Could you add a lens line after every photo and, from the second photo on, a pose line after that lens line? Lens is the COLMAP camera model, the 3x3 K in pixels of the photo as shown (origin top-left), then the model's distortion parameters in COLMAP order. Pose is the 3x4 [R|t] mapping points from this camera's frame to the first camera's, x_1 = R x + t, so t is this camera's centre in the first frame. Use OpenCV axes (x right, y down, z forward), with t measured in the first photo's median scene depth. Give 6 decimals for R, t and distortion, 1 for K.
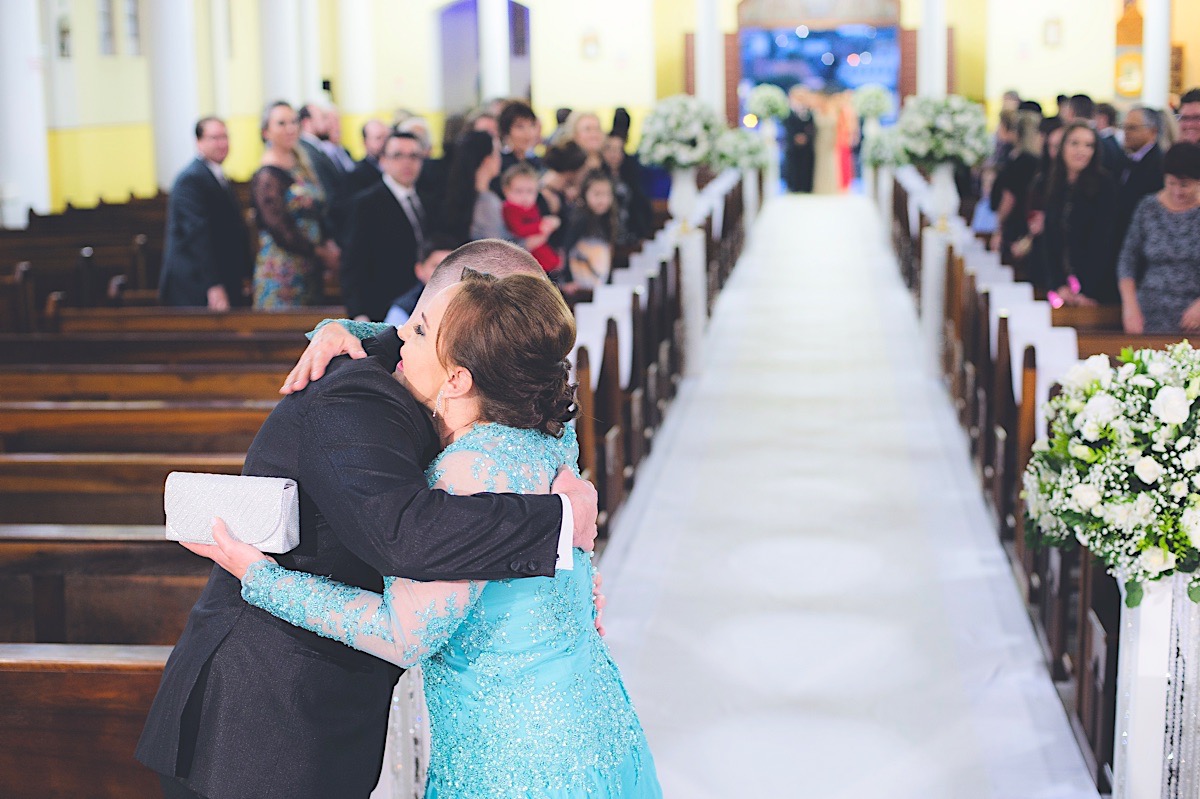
lens RADIAL K [[1856.9, 0, 600.0], [0, 1856.9, 399.5], [0, 0, 1]] dist [-0.032106, -0.056578]
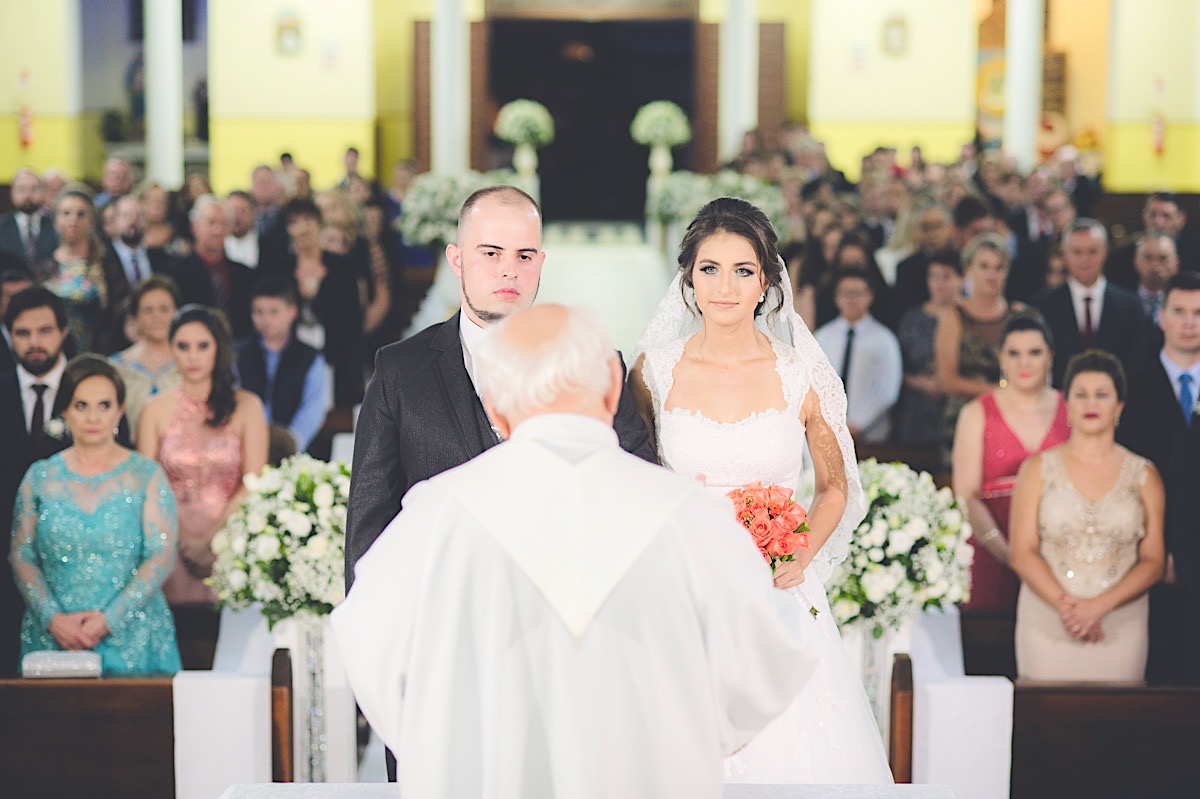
lens RADIAL K [[2914.6, 0, 600.0], [0, 2914.6, 399.5], [0, 0, 1]] dist [-0.025290, -0.645513]
pose [[0.992210, 0.010386, 0.124141, -0.175965], [-0.005334, 0.999147, -0.040958, 0.015791], [-0.124461, 0.039977, 0.991419, -1.232708]]
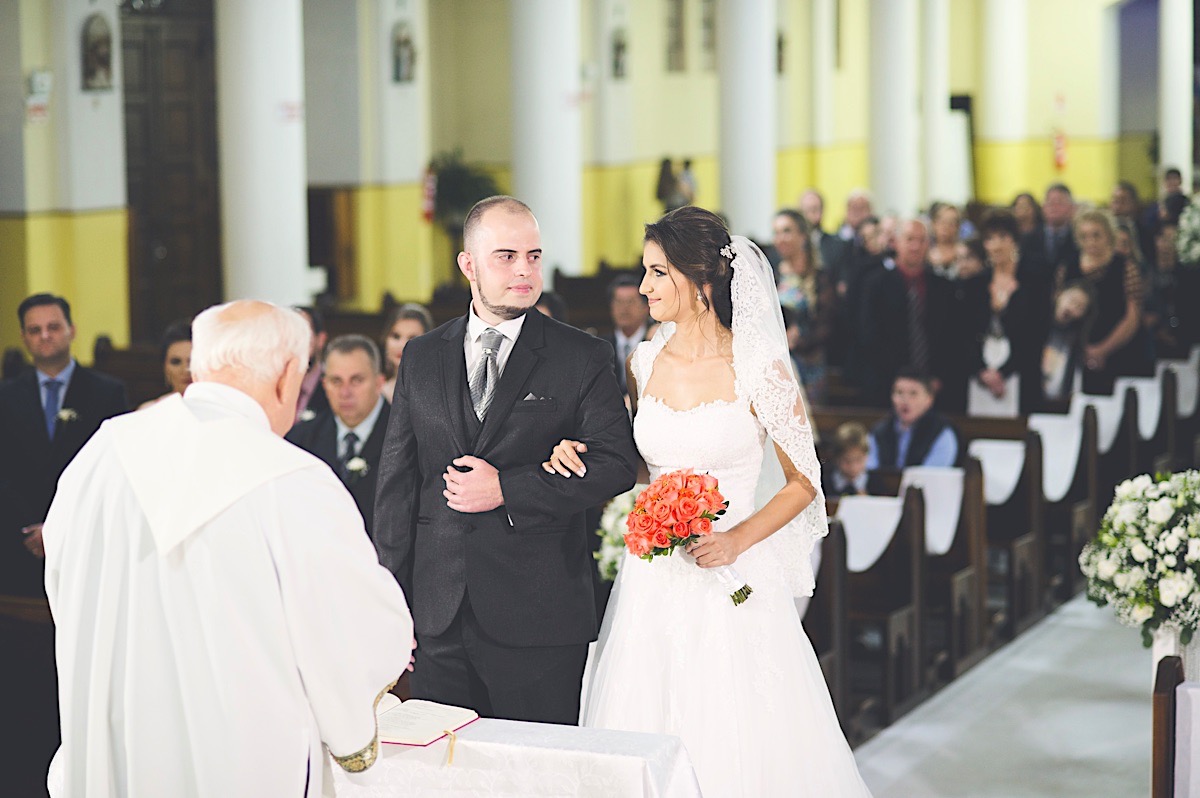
lens RADIAL K [[2914.6, 0, 600.0], [0, 2914.6, 399.0], [0, 0, 1]] dist [-0.025290, -0.645513]
pose [[0.953739, 0.038814, -0.298119, 0.558135], [-0.052153, 0.997956, -0.036918, 0.023177], [0.296077, 0.050758, 0.953815, -1.350756]]
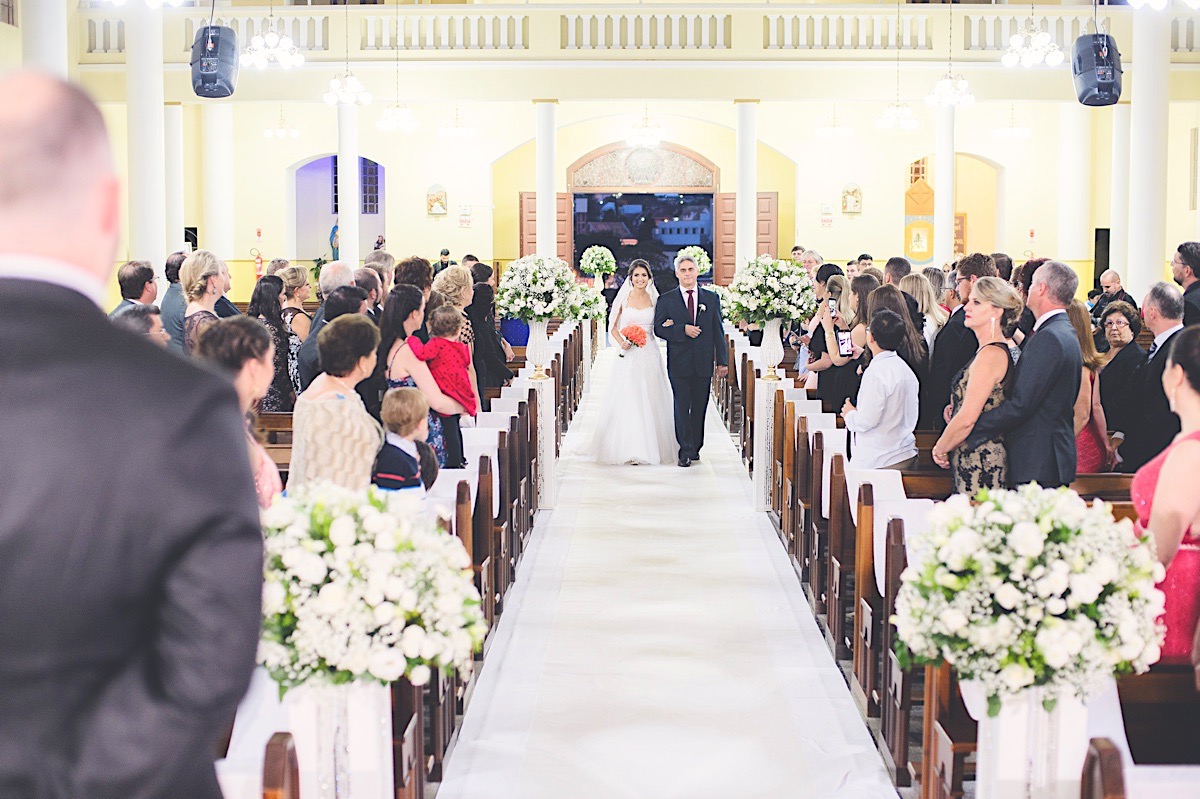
lens RADIAL K [[1716.0, 0, 600.0], [0, 1716.0, 399.5], [0, 0, 1]] dist [-0.078037, -0.023370]
pose [[0.995035, 0.010131, 0.099011, -0.056507], [-0.002658, 0.997155, -0.075327, -0.002799], [-0.099493, 0.074690, 0.992231, -0.024131]]
